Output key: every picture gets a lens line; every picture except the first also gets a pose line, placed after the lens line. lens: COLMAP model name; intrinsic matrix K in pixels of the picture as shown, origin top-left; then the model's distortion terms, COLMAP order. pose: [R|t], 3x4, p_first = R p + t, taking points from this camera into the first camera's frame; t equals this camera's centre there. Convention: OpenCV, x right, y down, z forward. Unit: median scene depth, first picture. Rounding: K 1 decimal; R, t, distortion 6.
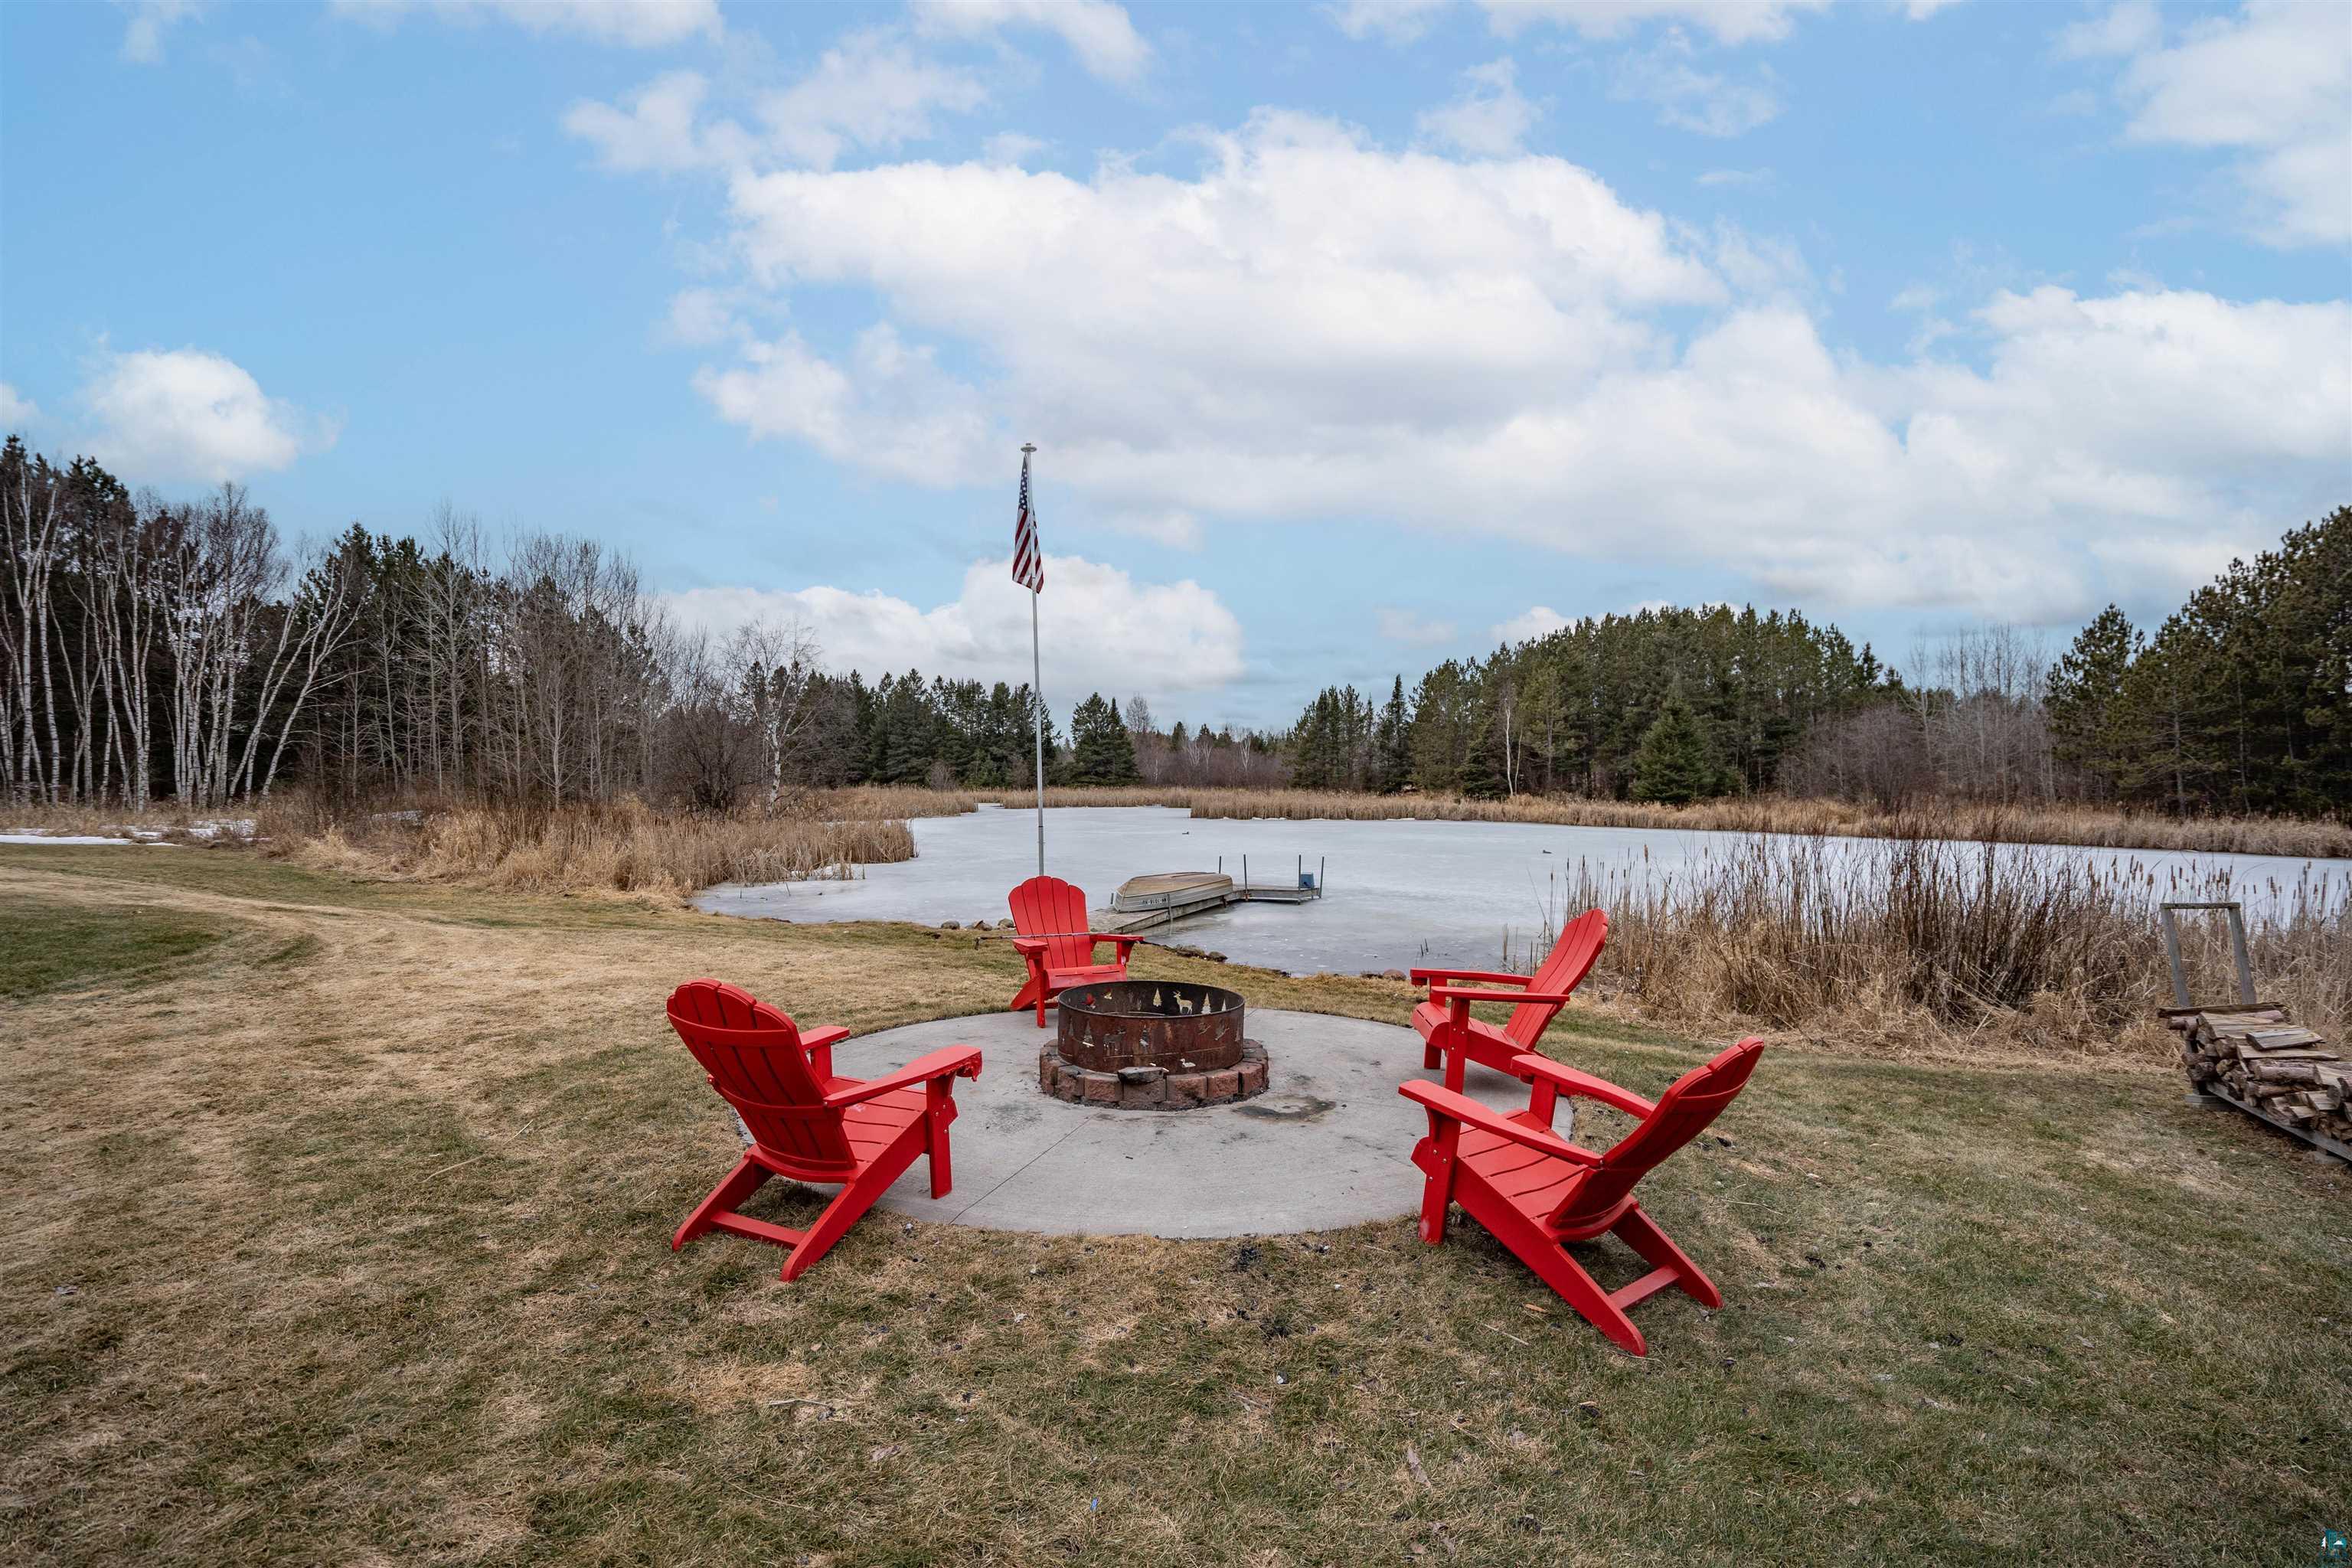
lens RADIAL K [[1131.0, 0, 1204.4], [0, 1131.0, 792.2], [0, 0, 1]] dist [-0.062429, 0.028269]
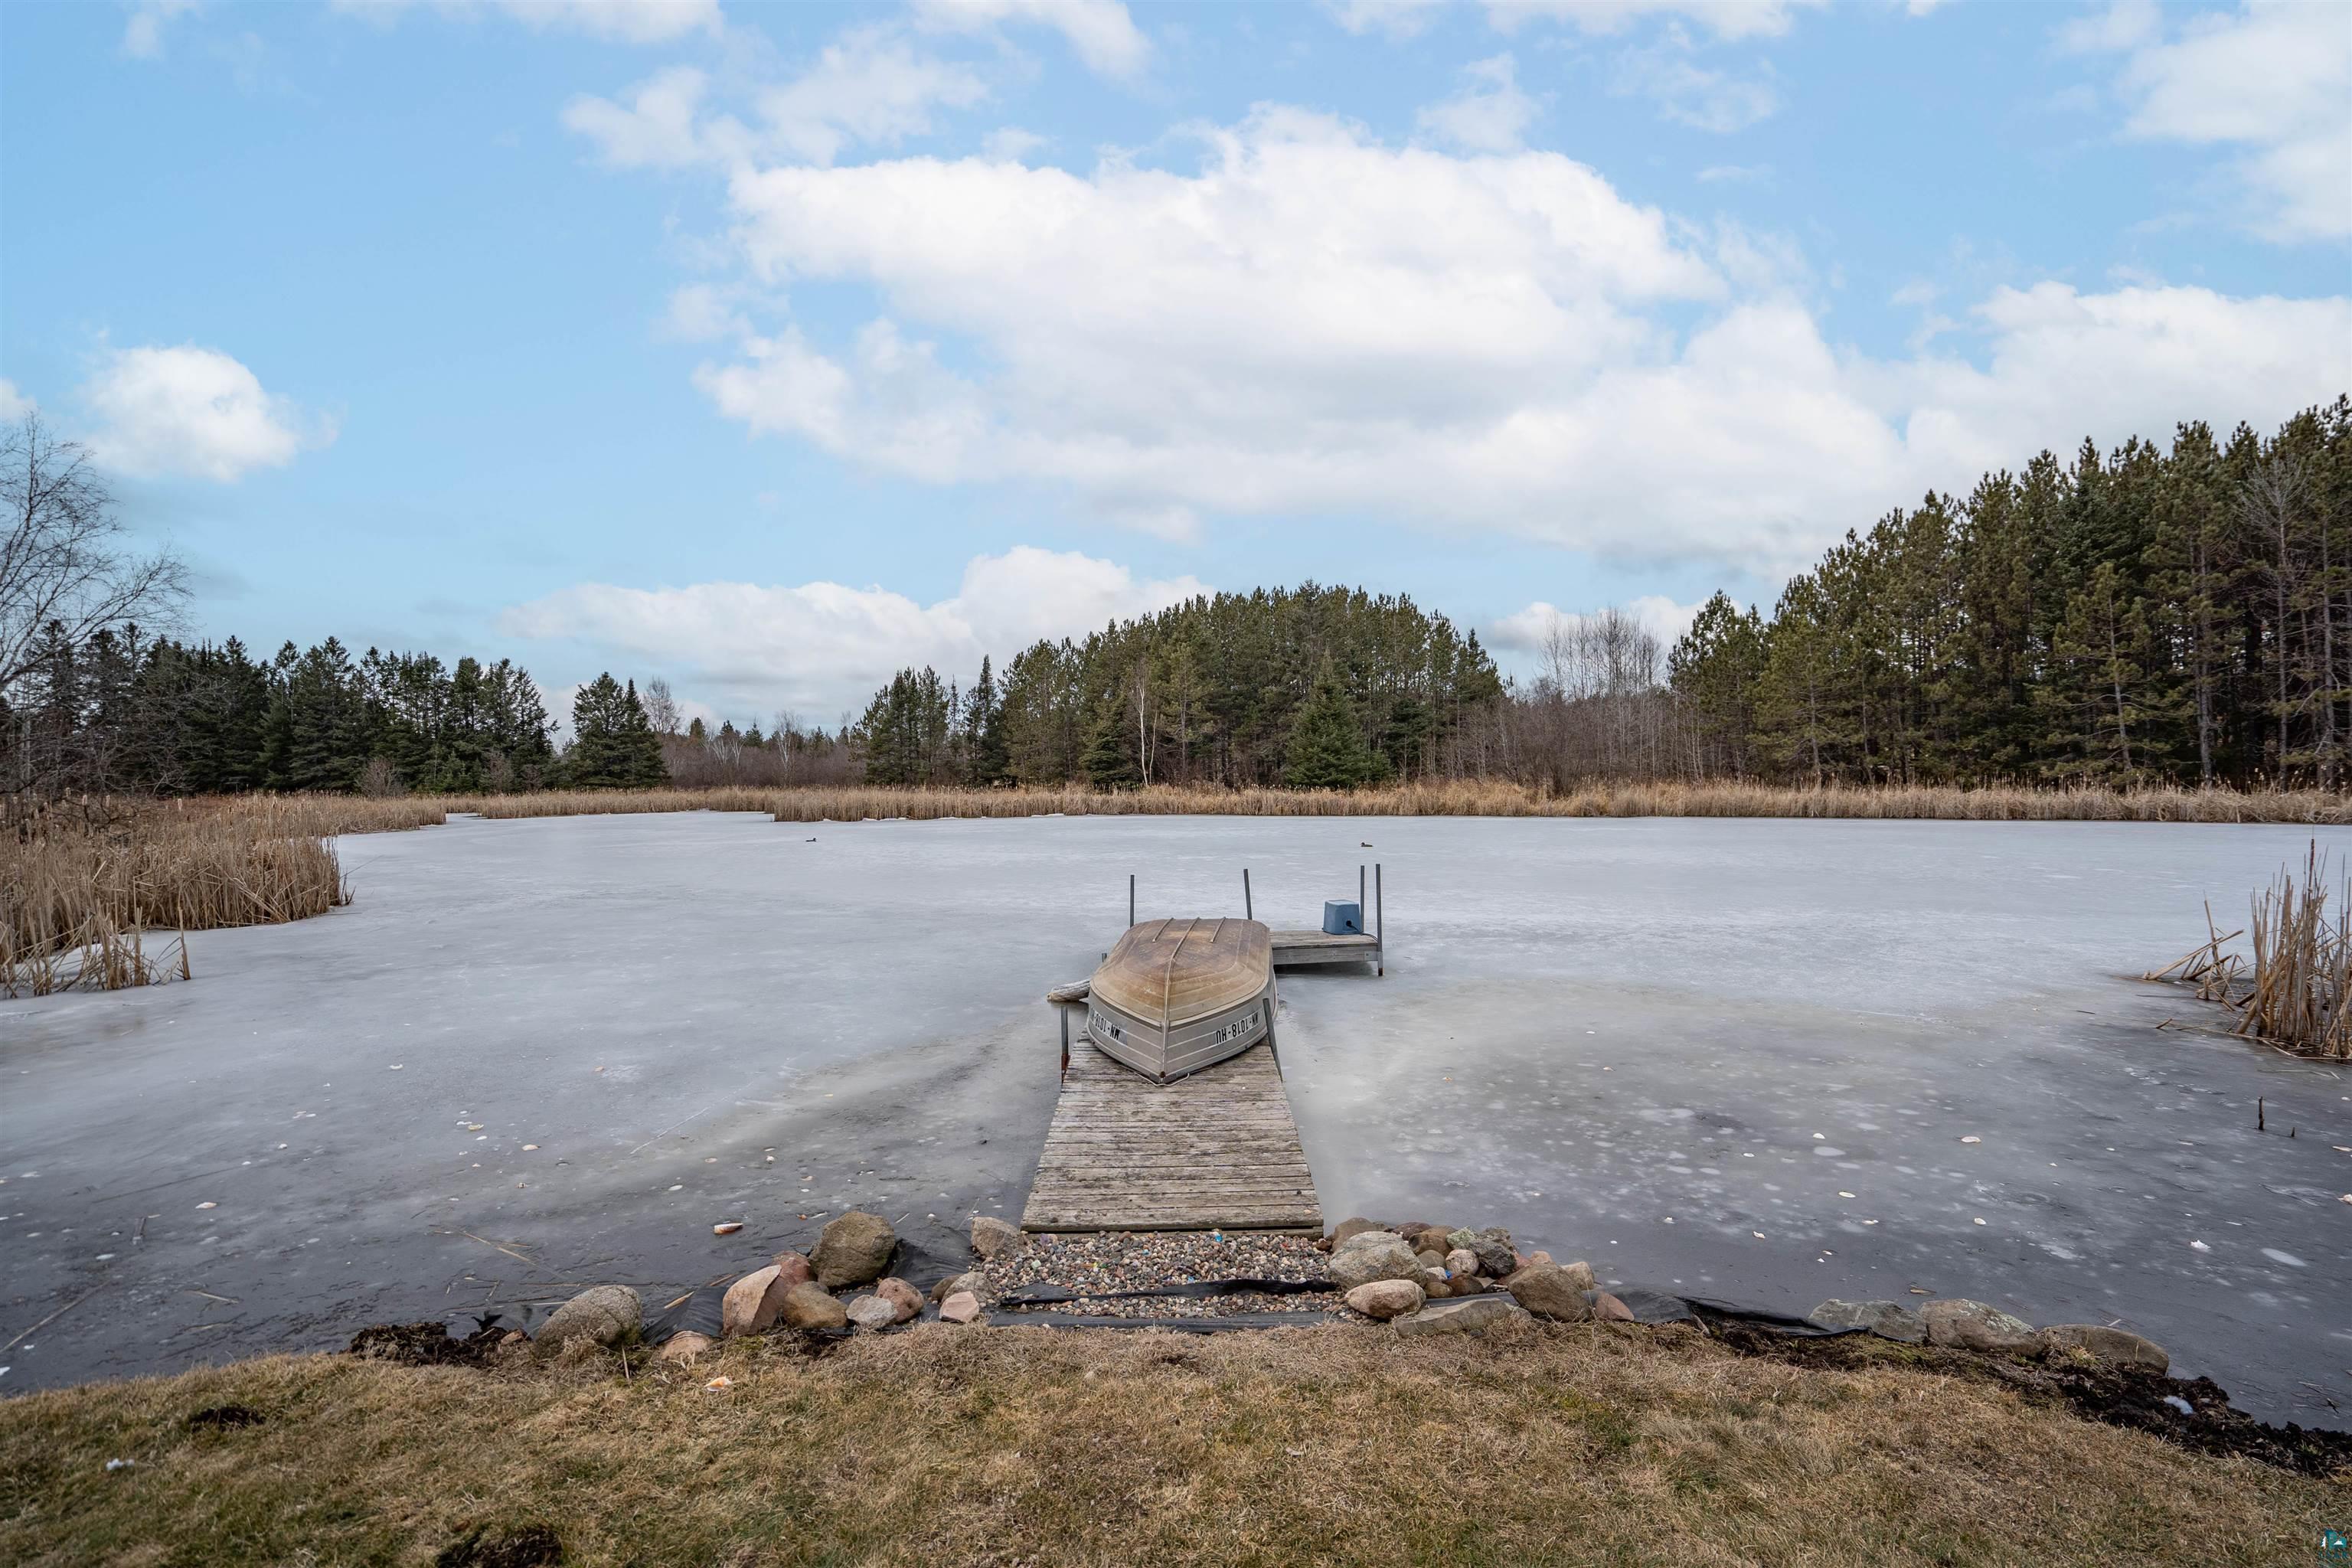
lens RADIAL K [[1131.0, 0, 1204.4], [0, 1131.0, 792.2], [0, 0, 1]] dist [-0.062429, 0.028269]
pose [[0.914339, -0.022644, 0.404315, -0.031966], [0.023552, 0.999719, 0.002728, 0.004644], [-0.404263, 0.007028, 0.914616, 0.122775]]
